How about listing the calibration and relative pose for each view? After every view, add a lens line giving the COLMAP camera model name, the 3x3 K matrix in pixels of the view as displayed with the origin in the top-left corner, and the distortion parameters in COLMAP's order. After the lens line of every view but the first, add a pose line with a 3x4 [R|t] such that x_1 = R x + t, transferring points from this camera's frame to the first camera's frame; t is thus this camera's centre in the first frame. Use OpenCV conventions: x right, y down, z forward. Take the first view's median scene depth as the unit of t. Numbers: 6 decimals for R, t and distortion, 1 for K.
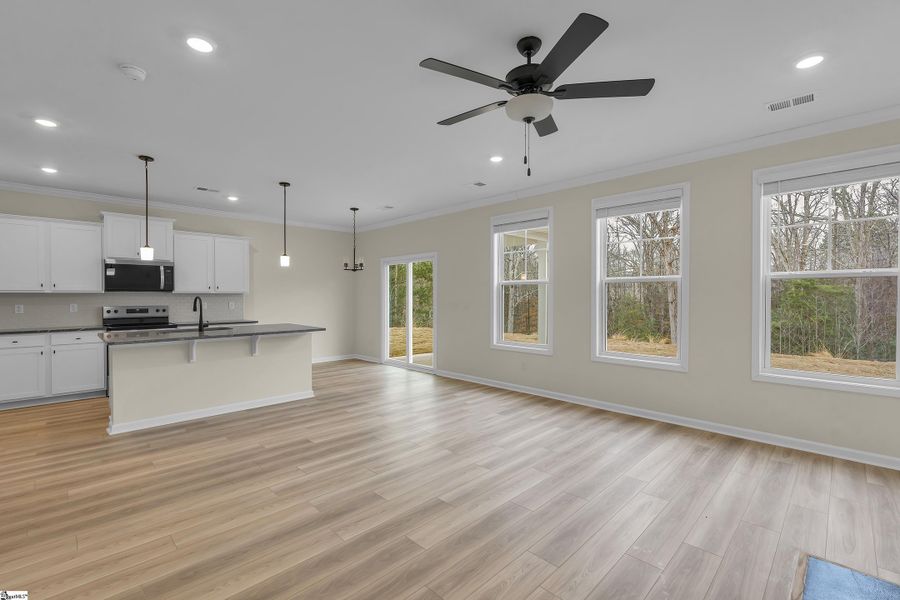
lens RADIAL K [[405.9, 0, 465.6], [0, 405.9, 307.1], [0, 0, 1]] dist [-0.003891, -0.000064]
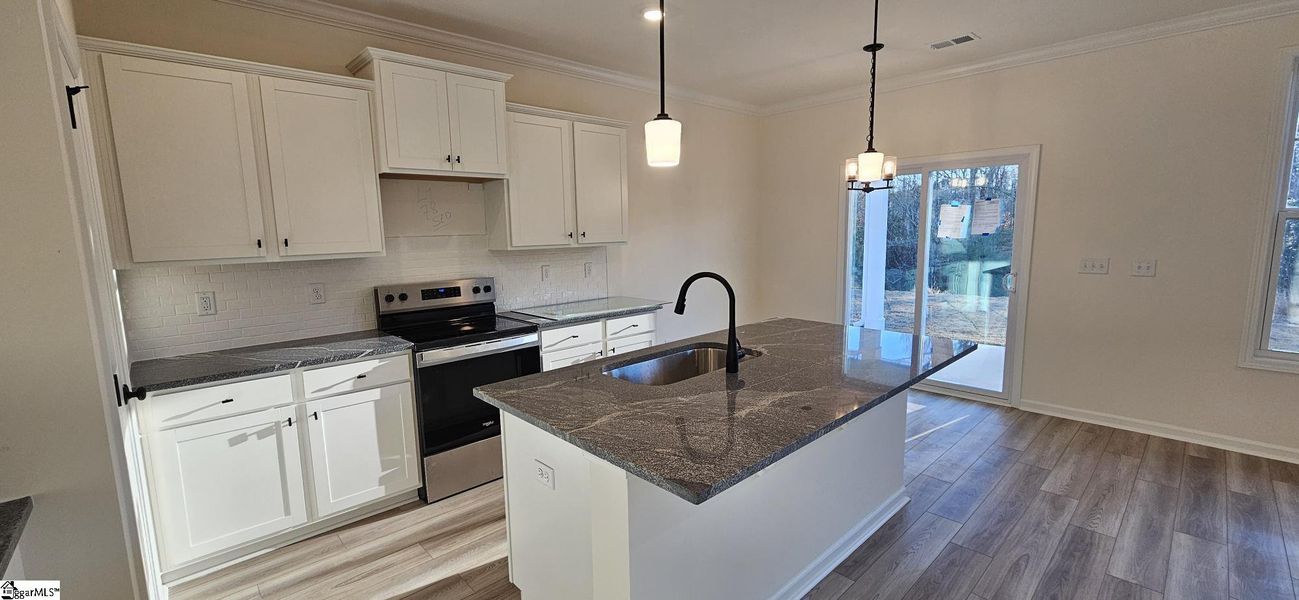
lens RADIAL K [[546.0, 0, 655.4], [0, 546.0, 299.1], [0, 0, 1]] dist [-0.007207, -0.000393]
pose [[0.997790, -0.017437, -0.064111, -0.976884], [0.023748, 0.994801, 0.099034, -0.068700], [0.062051, -0.100337, 0.993017, 0.761025]]
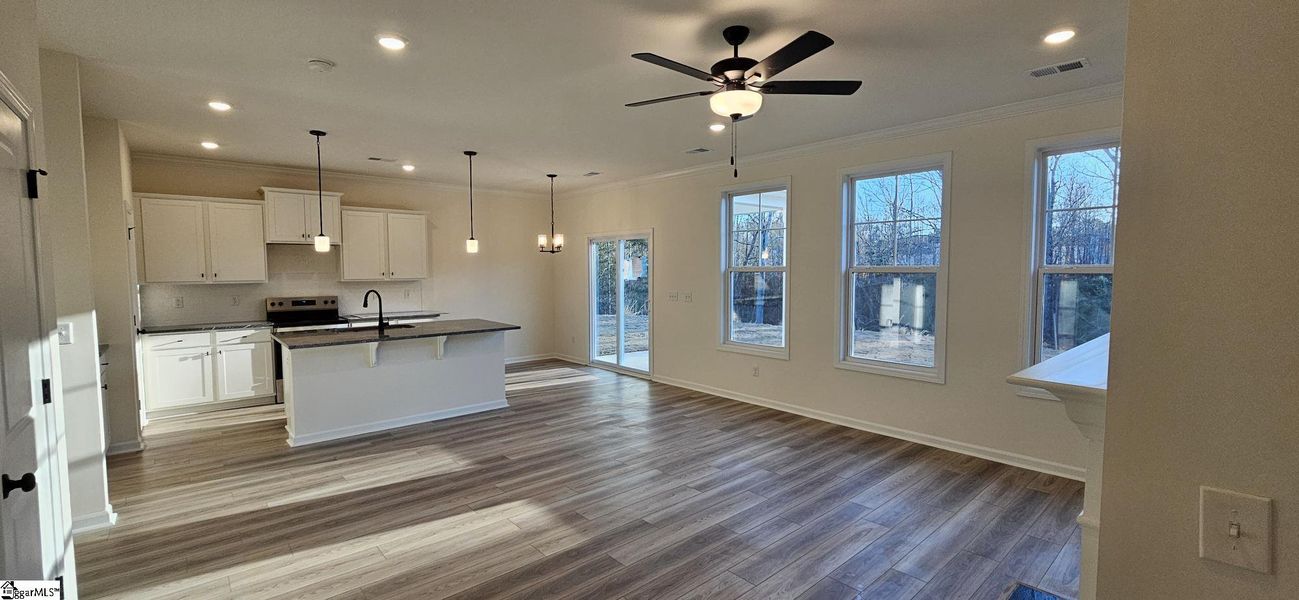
lens RADIAL K [[546.0, 0, 656.4], [0, 546.0, 293.7], [0, 0, 1]] dist [-0.007207, -0.000393]
pose [[0.996731, -0.005988, -0.080569, 0.042208], [0.007507, 0.999800, 0.018558, -0.046789], [0.080442, -0.019103, 0.996576, -0.152293]]
